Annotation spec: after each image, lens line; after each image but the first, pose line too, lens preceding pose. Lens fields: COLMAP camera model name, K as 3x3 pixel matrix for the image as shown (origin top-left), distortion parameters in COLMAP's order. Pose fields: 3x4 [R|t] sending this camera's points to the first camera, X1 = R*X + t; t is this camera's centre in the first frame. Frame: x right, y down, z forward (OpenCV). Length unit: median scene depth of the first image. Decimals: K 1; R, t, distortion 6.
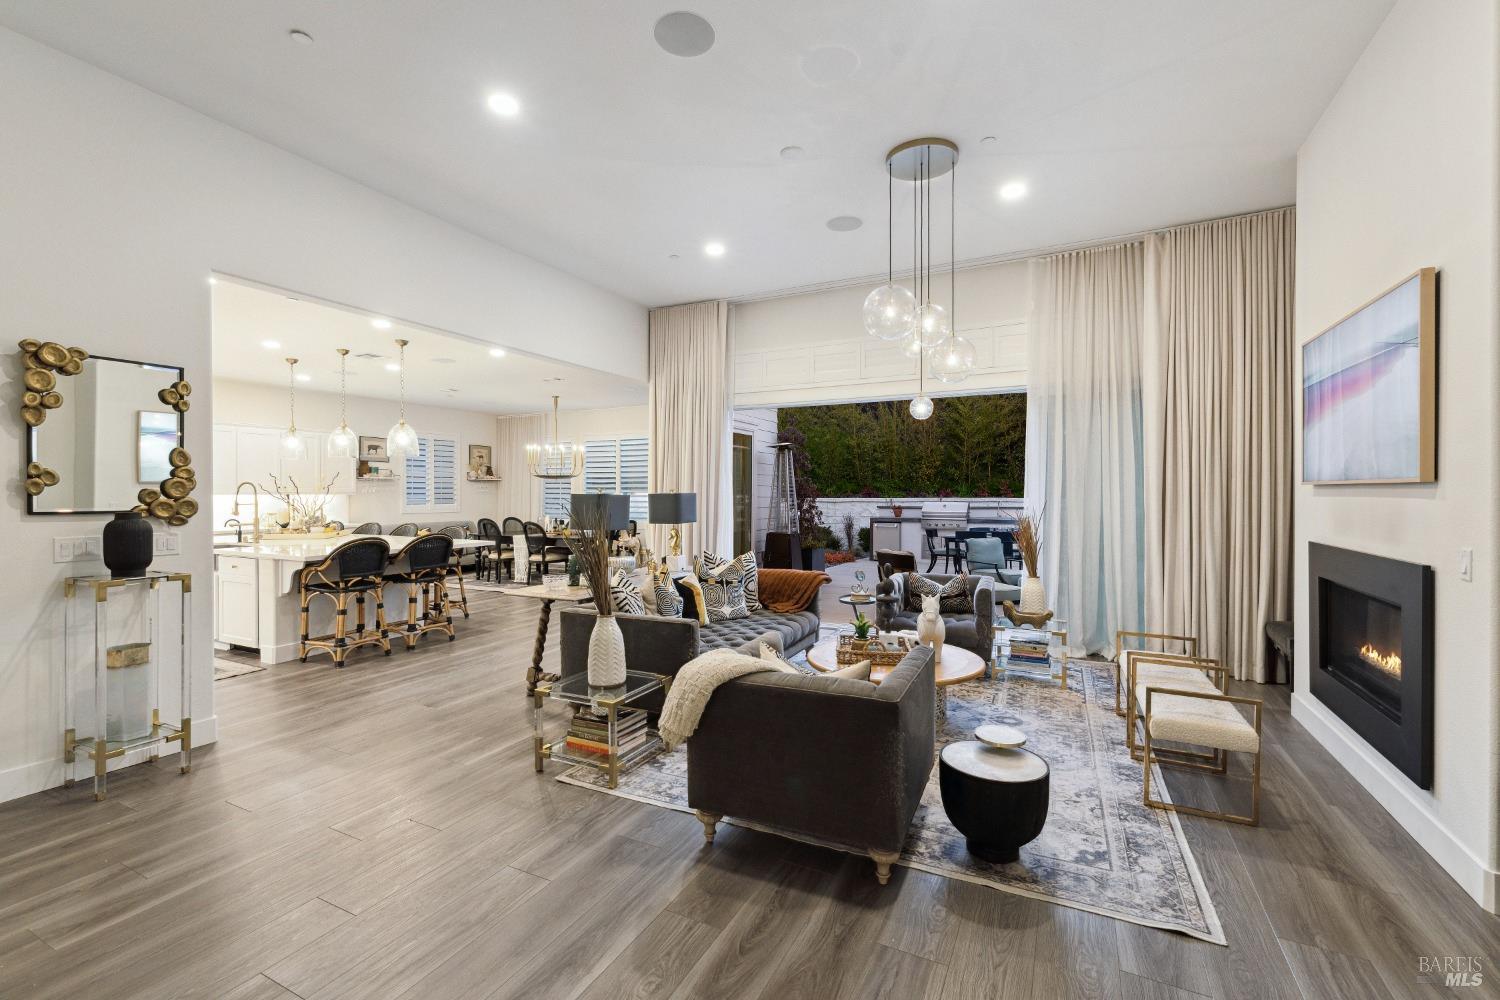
lens RADIAL K [[629.7, 0, 741.1], [0, 629.7, 500.6], [0, 0, 1]] dist [0.001771, -0.001425]
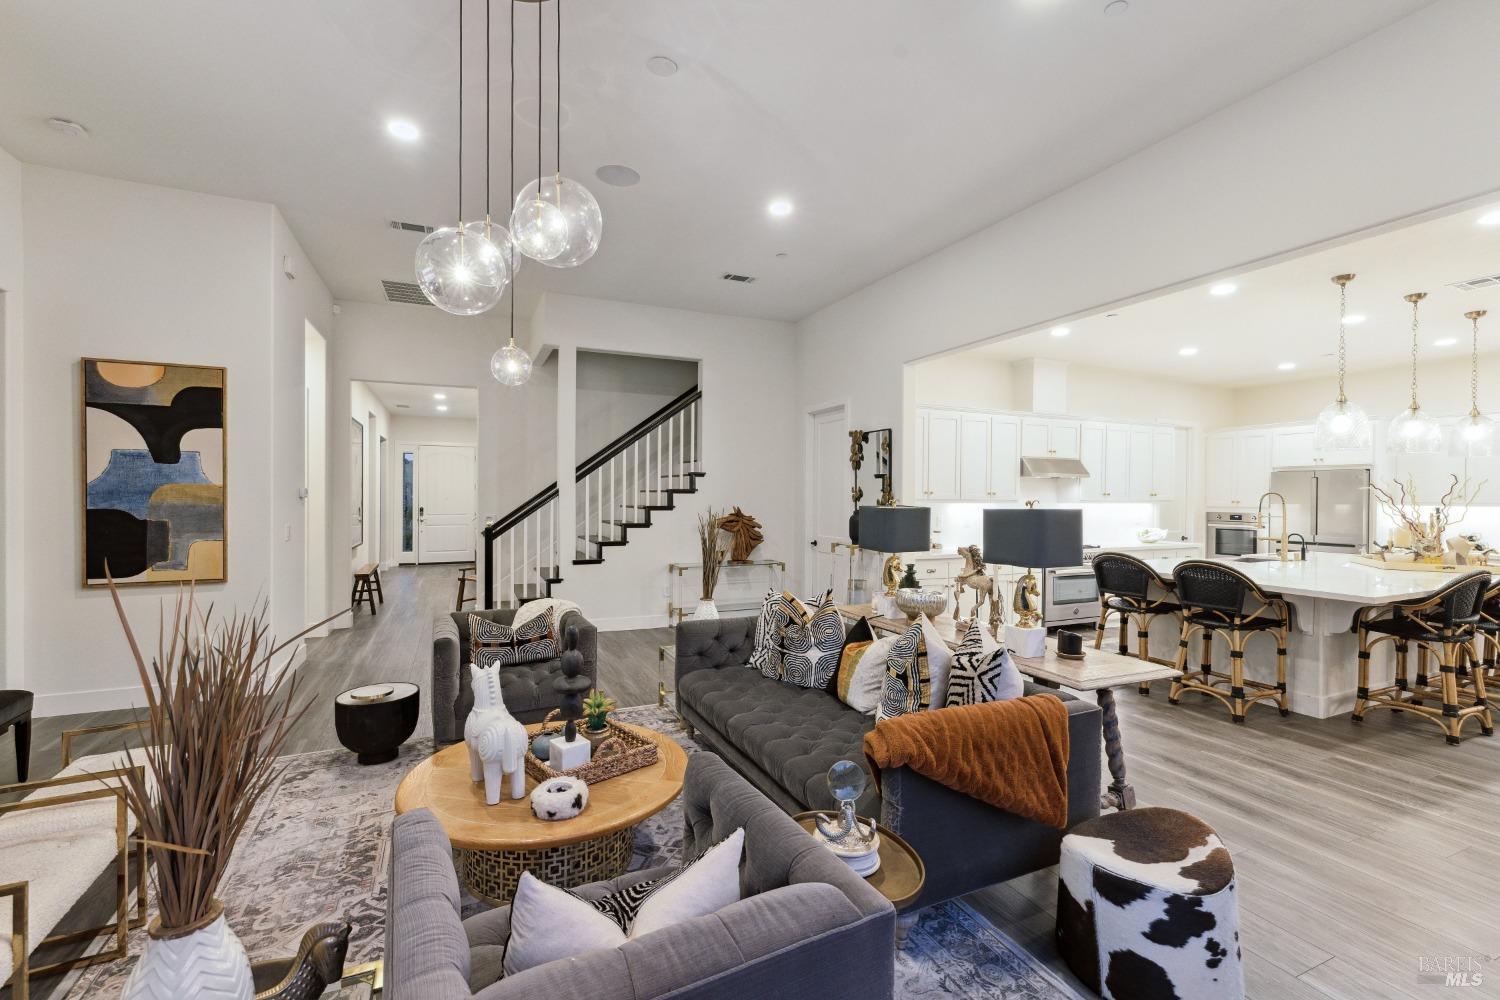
lens RADIAL K [[629.7, 0, 741.1], [0, 629.7, 500.6], [0, 0, 1]] dist [0.001771, -0.001425]
pose [[-0.614402, 0.004169, -0.788982, 0.574552], [-0.021556, 0.999524, 0.022068, -0.033722], [0.788698, 0.030566, -0.614020, 1.415356]]
